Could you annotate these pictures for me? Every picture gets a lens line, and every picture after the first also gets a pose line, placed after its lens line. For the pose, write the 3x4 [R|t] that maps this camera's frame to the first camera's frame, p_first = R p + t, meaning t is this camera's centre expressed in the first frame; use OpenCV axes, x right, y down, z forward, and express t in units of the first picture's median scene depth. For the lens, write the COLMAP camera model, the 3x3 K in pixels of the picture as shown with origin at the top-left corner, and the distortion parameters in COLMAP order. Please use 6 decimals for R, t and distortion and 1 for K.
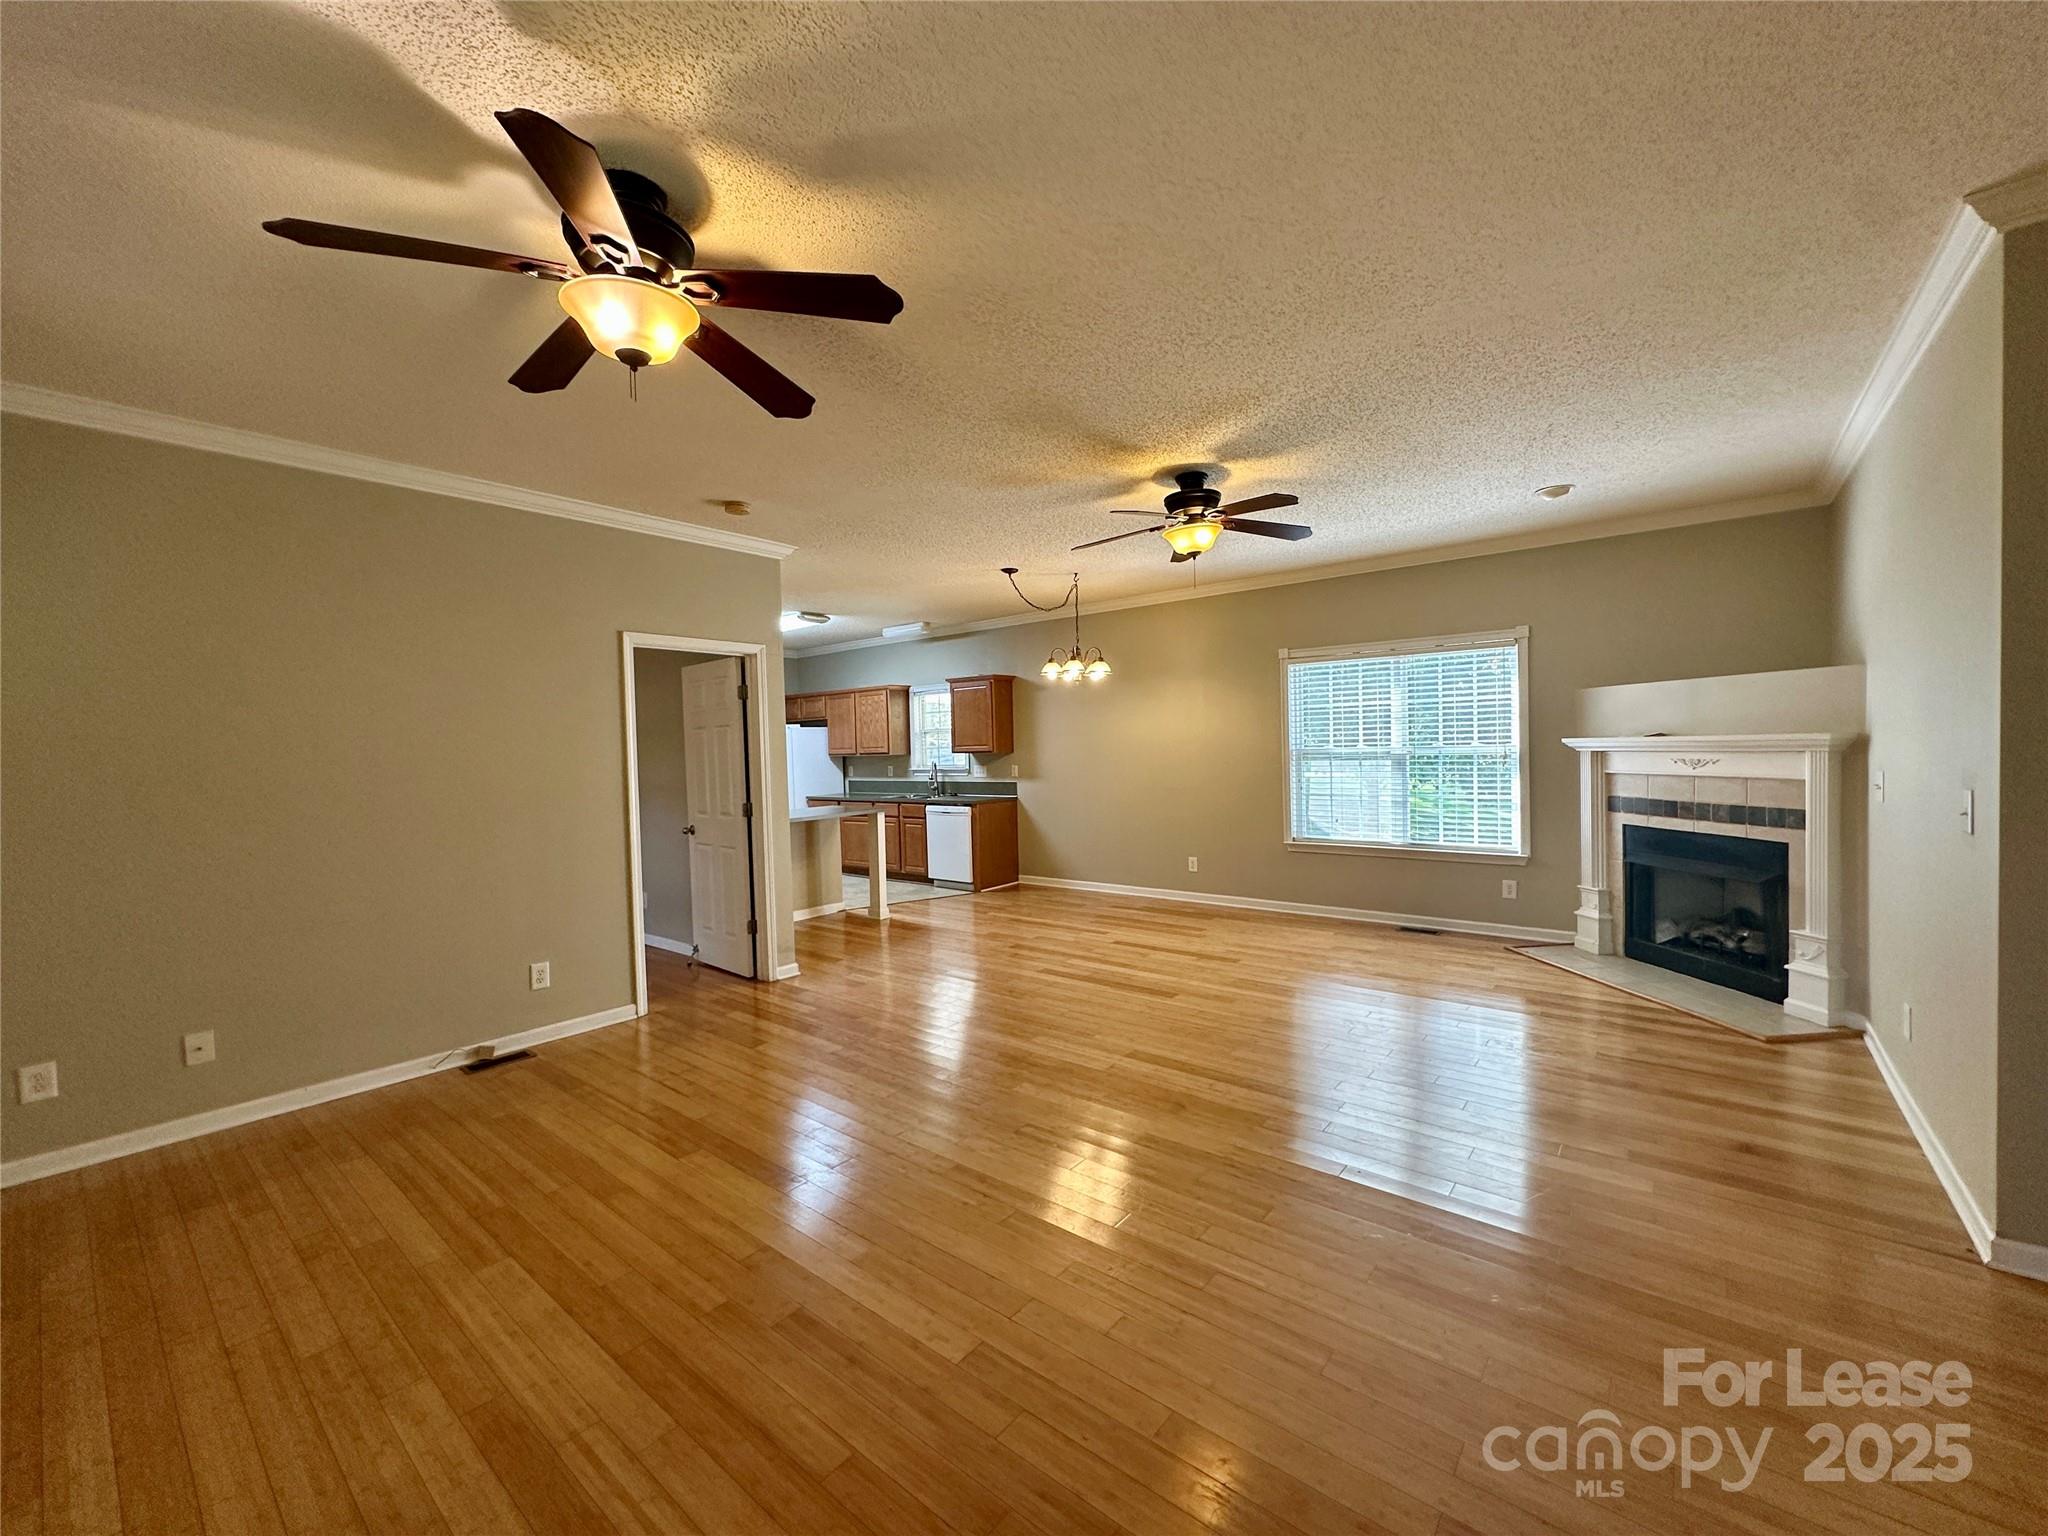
lens RADIAL K [[817.8, 0, 1024.0], [0, 817.8, 768.0], [0, 0, 1]] dist [-0.003362, 0.000400]
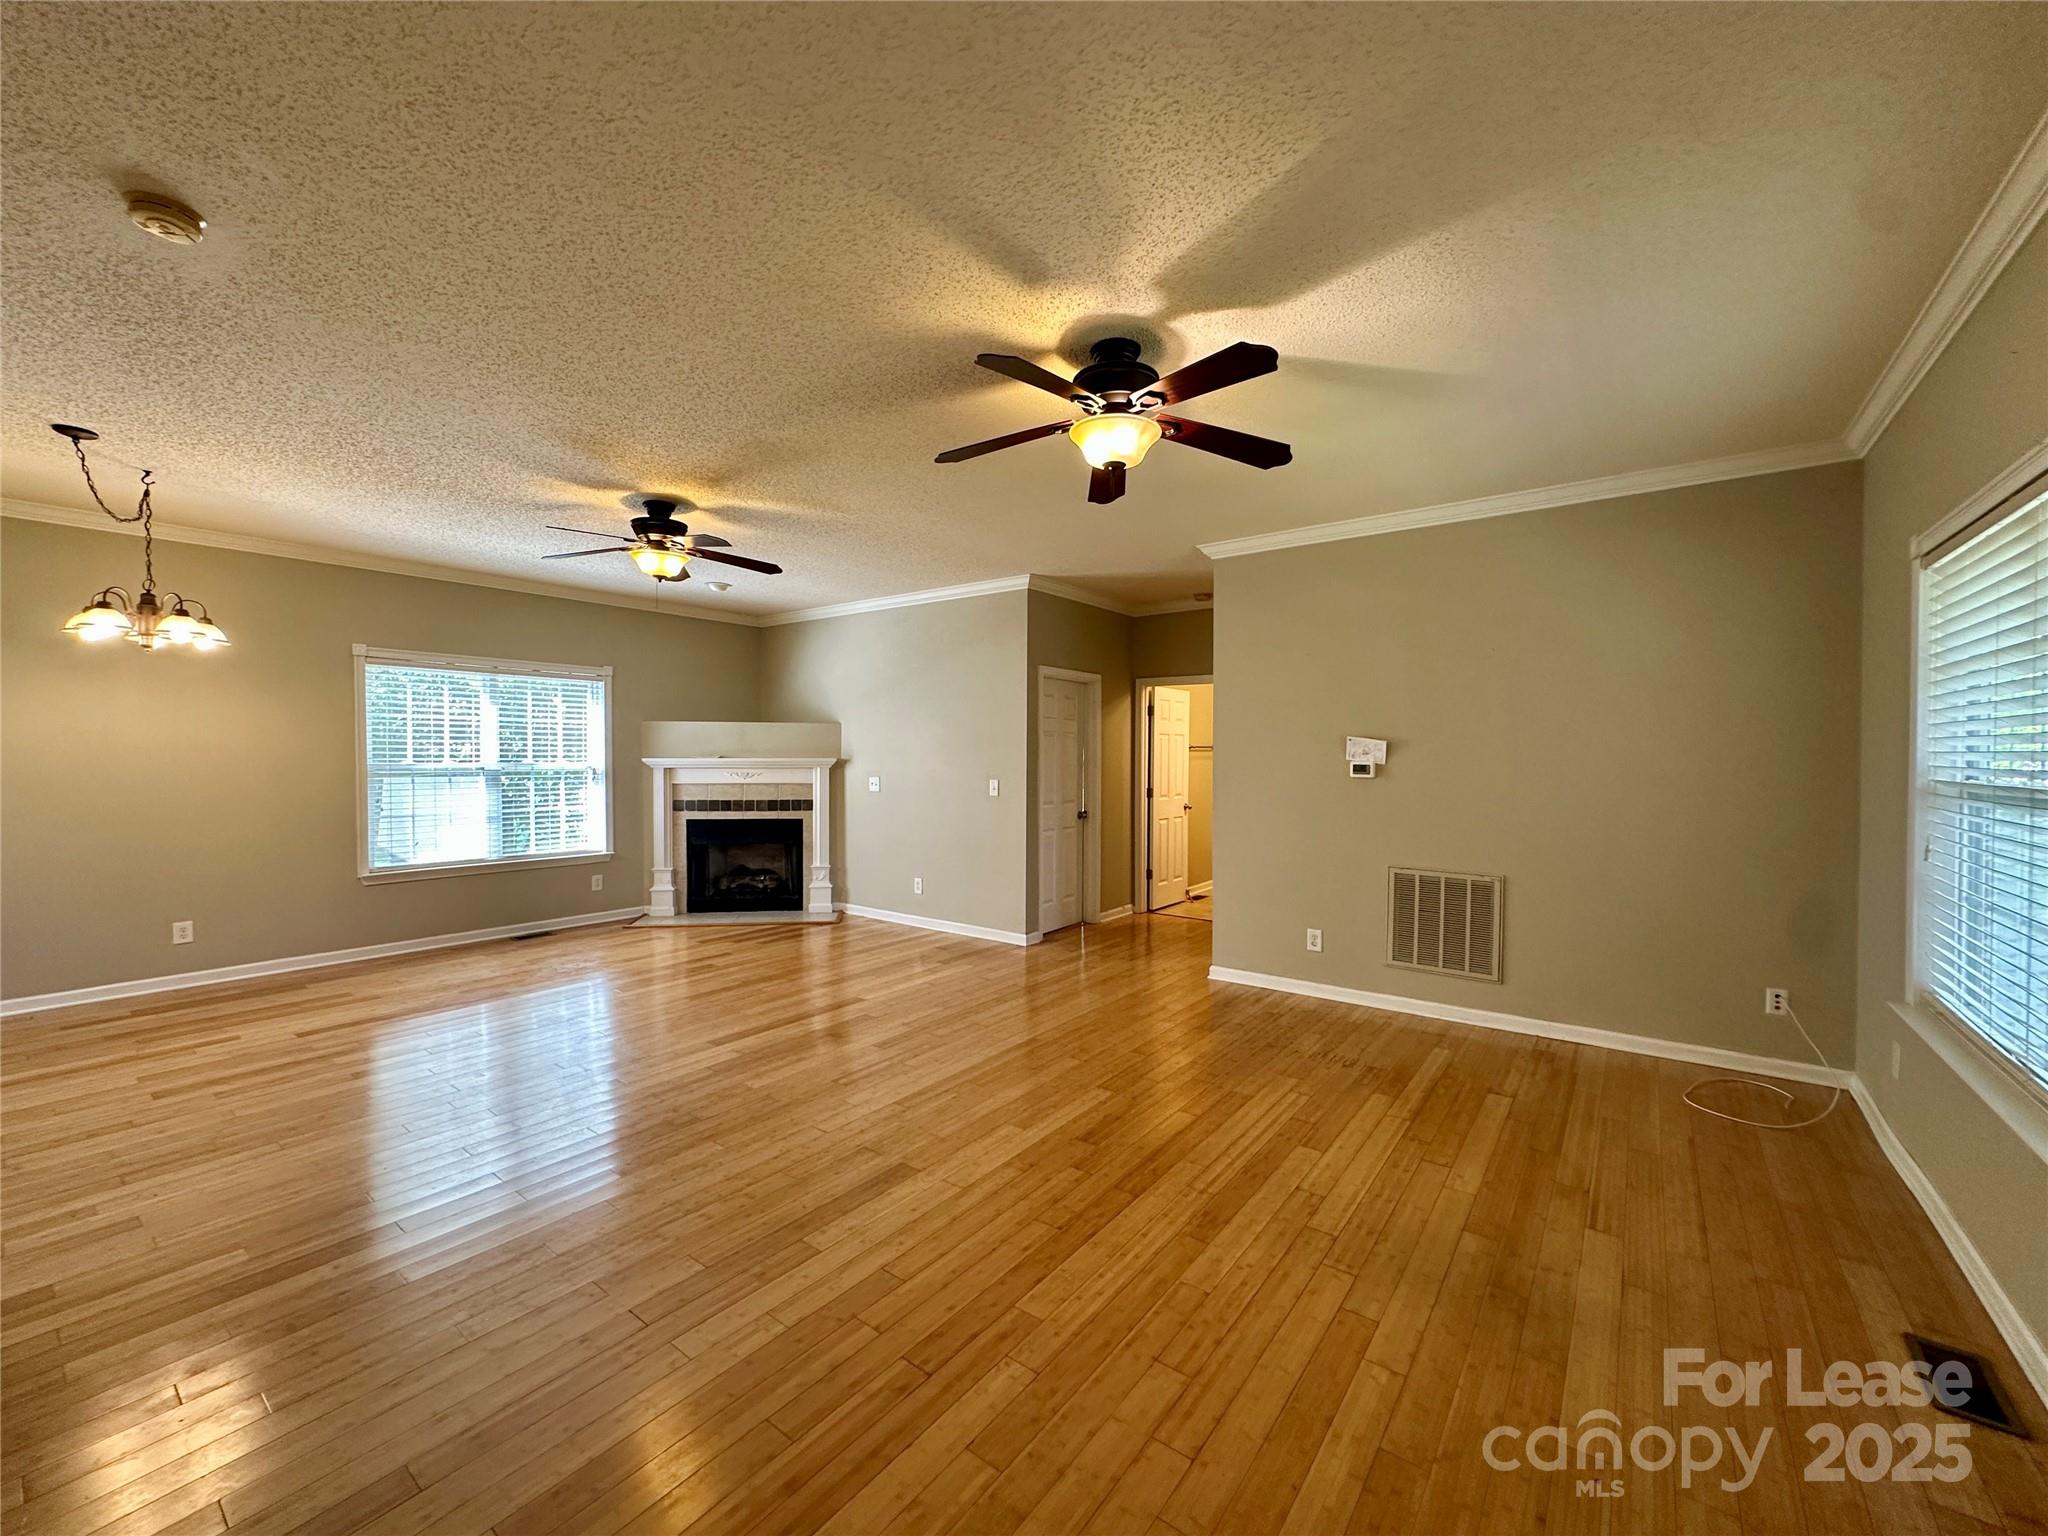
lens RADIAL K [[817.8, 0, 1024.0], [0, 817.8, 768.0], [0, 0, 1]] dist [-0.003362, 0.000400]
pose [[-0.035300, 0.010068, 0.999326, -0.696997], [0.024265, 0.999663, -0.009215, 0.006687], [-0.999082, 0.023924, -0.035532, 0.456419]]
